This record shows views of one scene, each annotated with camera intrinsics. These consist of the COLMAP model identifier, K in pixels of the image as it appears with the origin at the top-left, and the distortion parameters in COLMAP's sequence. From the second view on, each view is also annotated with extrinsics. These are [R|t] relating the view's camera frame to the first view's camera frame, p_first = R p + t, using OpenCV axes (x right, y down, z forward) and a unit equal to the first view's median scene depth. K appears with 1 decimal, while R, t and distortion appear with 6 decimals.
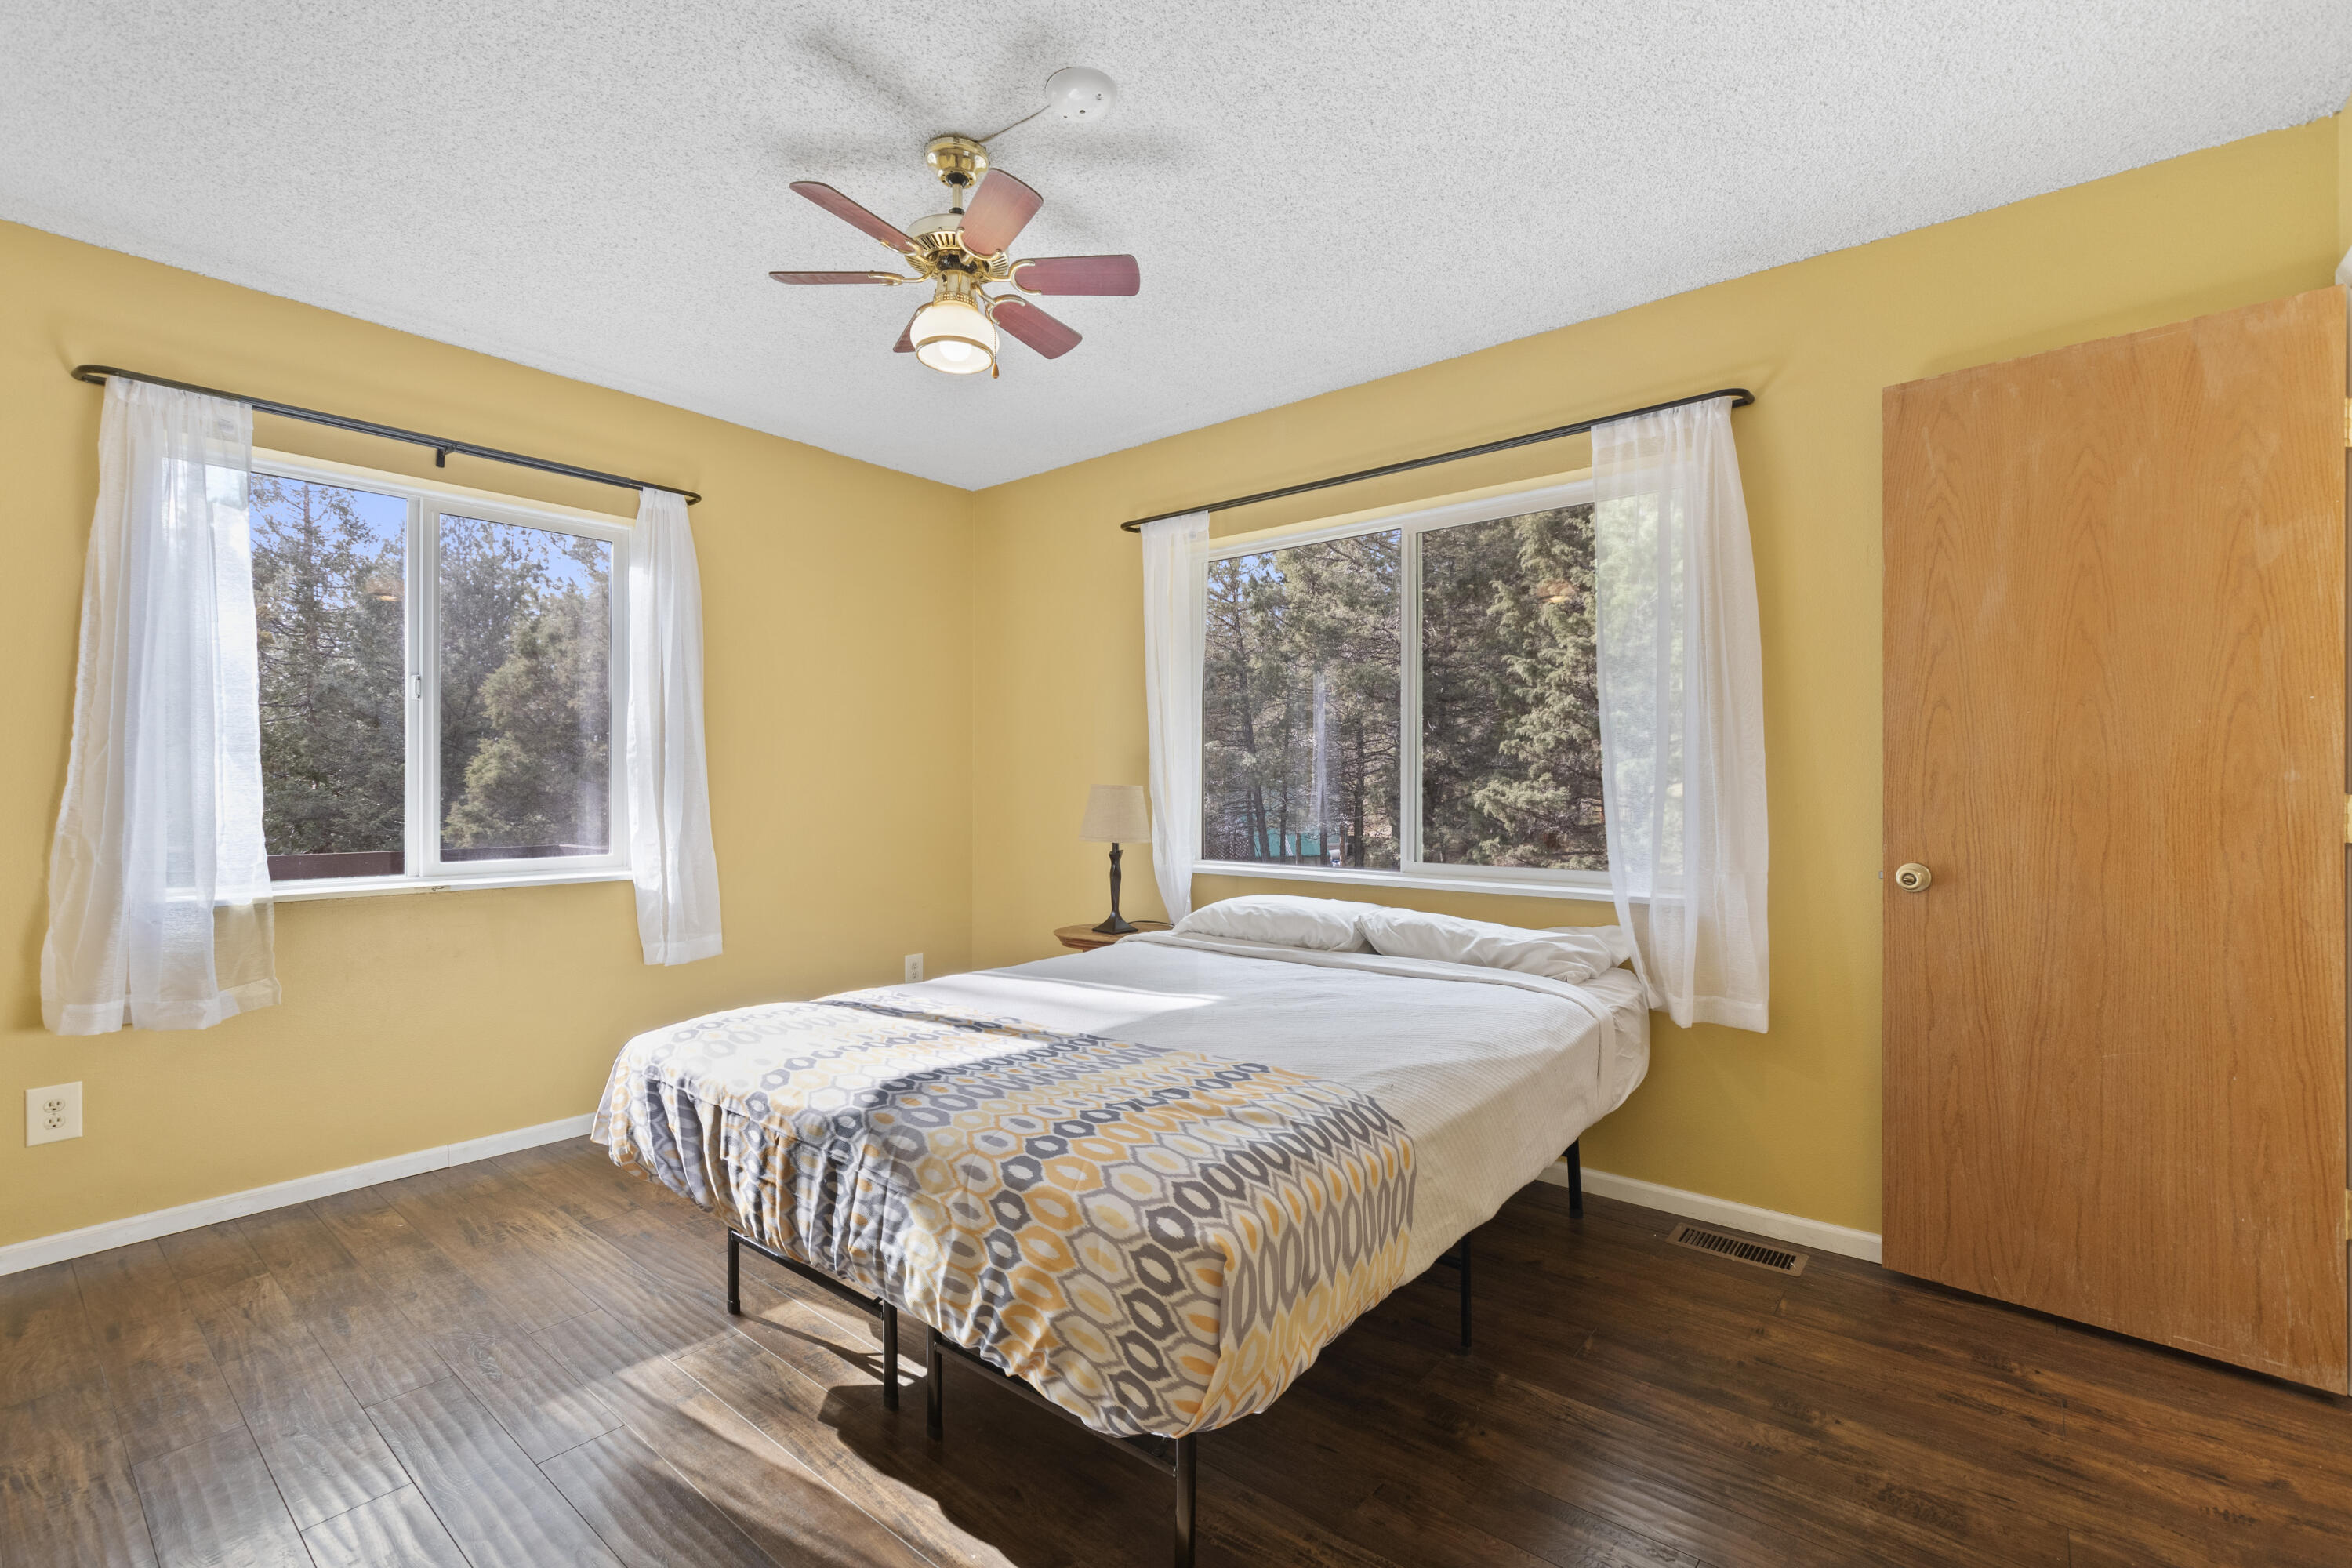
lens RADIAL K [[1029.2, 0, 1175.6], [0, 1029.2, 779.9], [0, 0, 1]] dist [-0.001185, -0.000180]
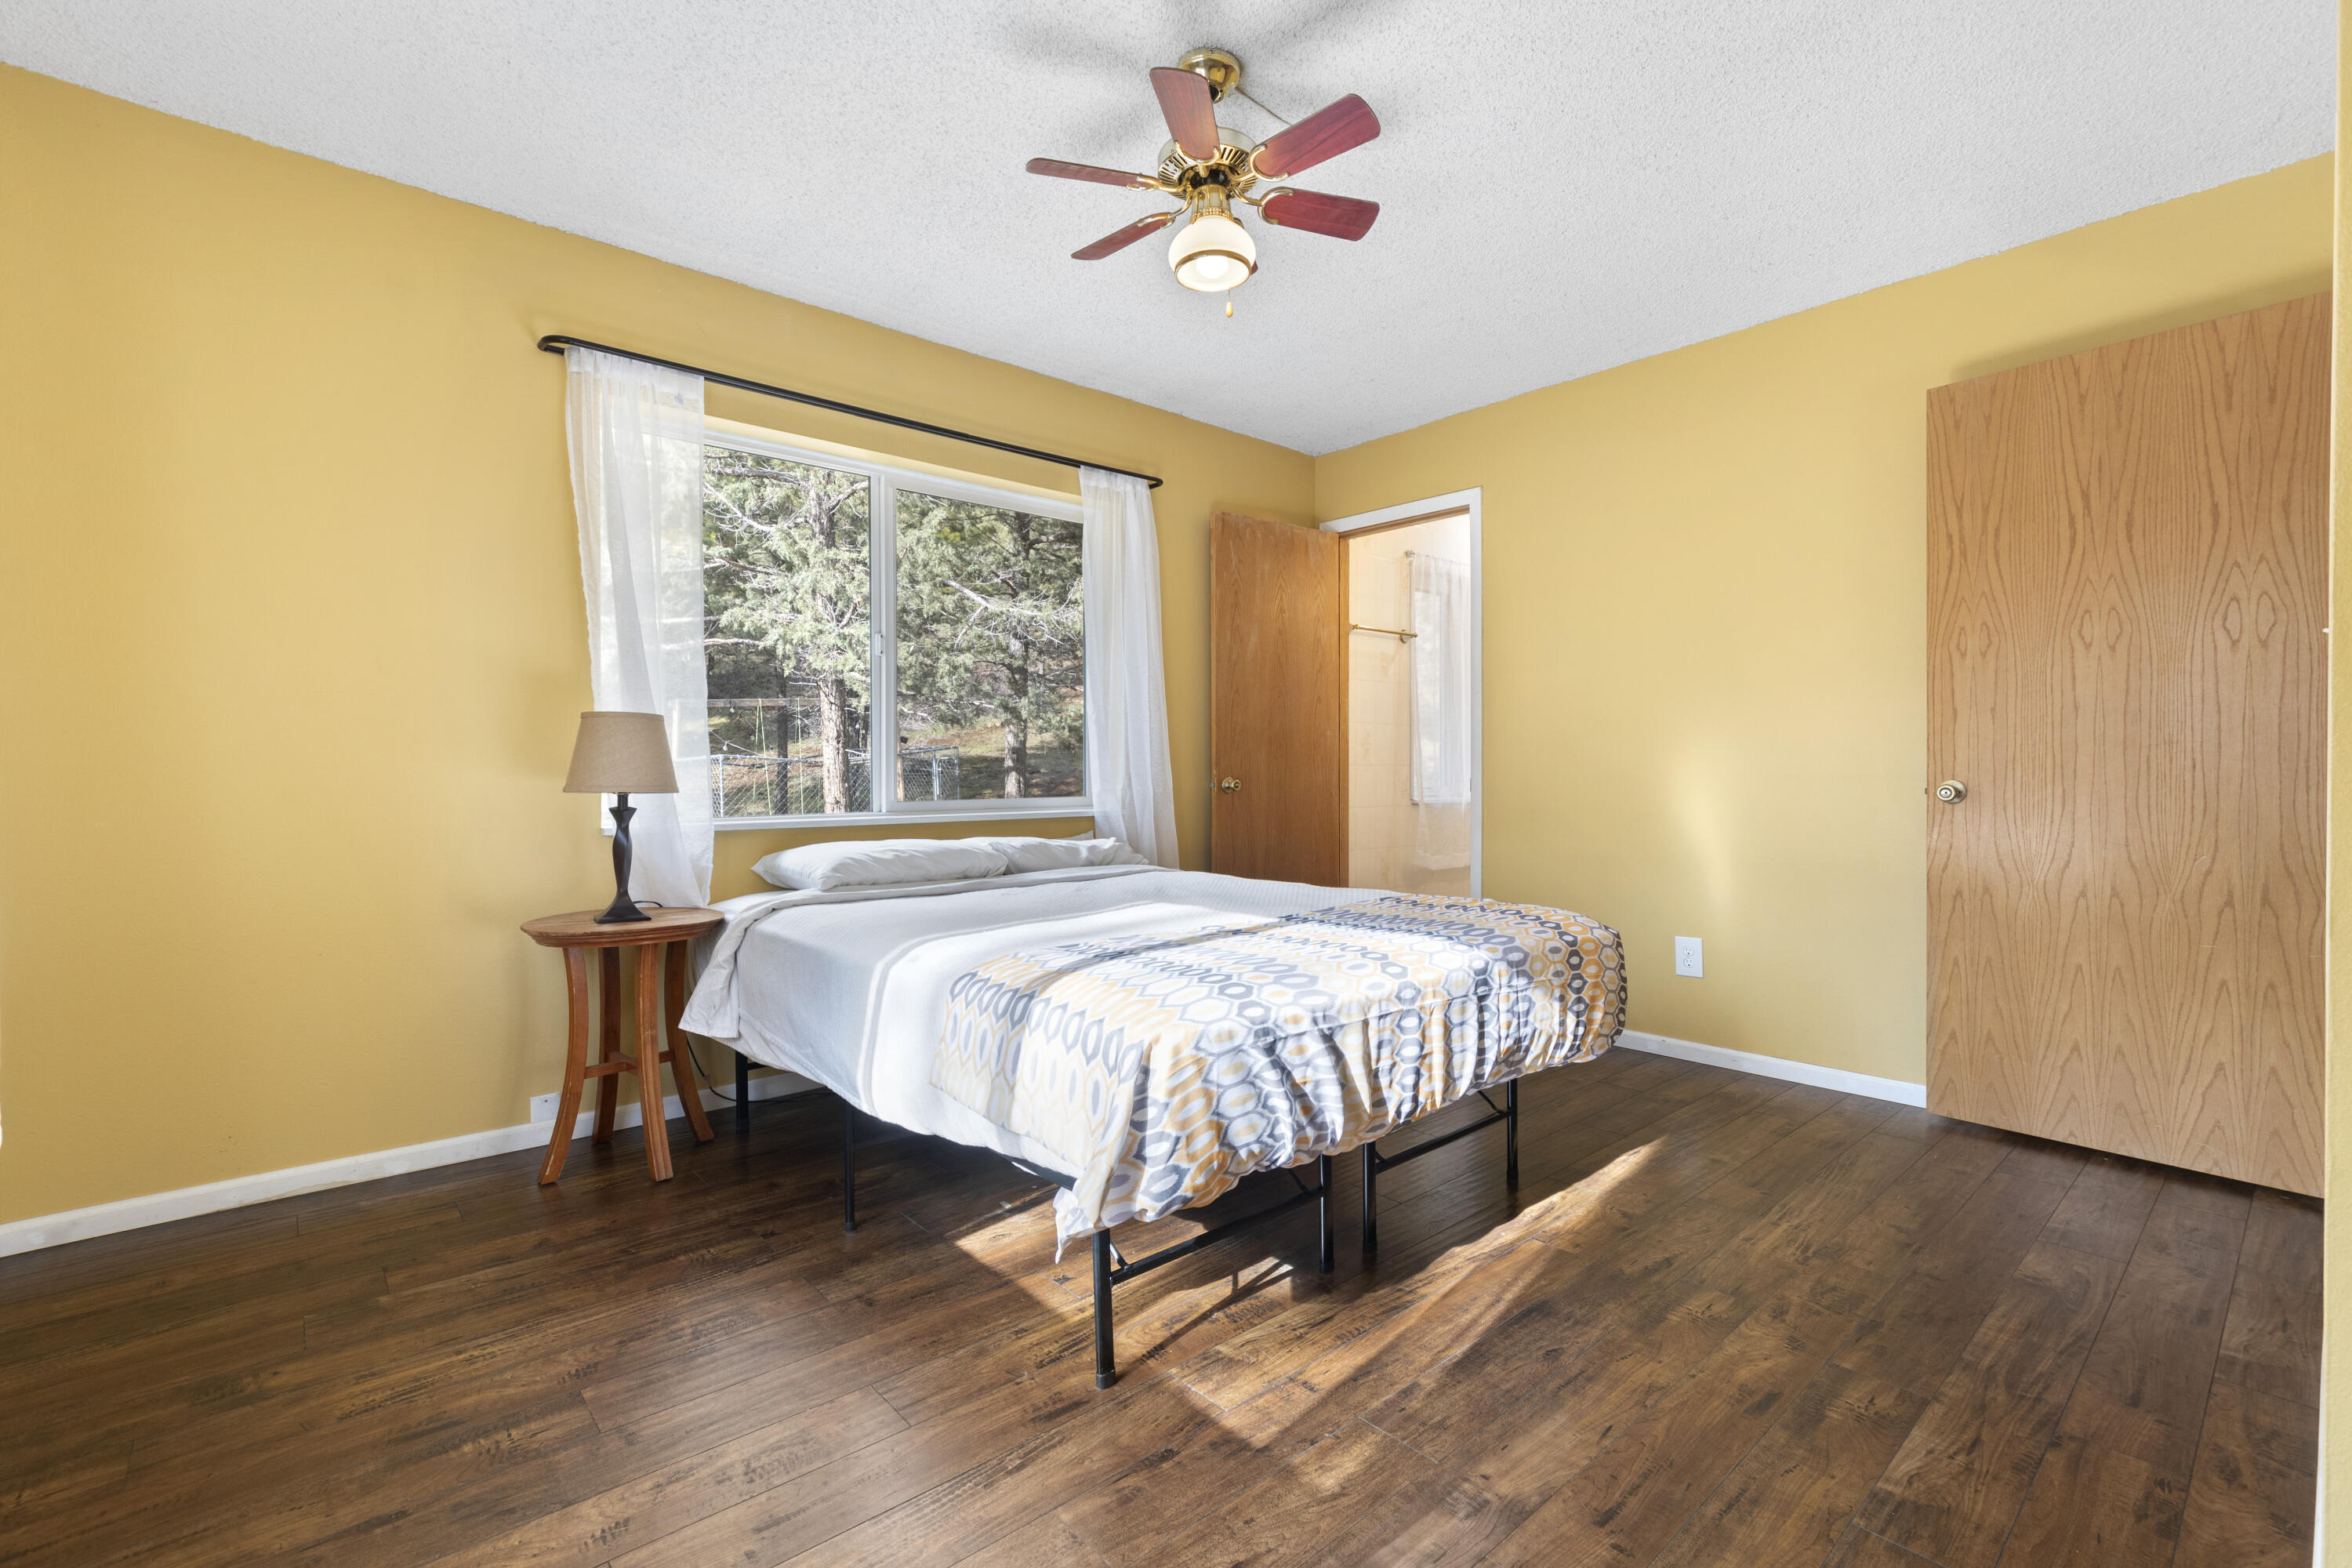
lens RADIAL K [[1030.1, 0, 1174.9], [0, 1030.1, 771.0], [0, 0, 1]] dist [-0.001212, -0.000609]
pose [[0.160322, 0.000476, 0.987065, -1.305484], [-0.005063, 0.999987, 0.000340, 0.081036], [-0.987052, -0.005052, 0.160322, 0.943258]]
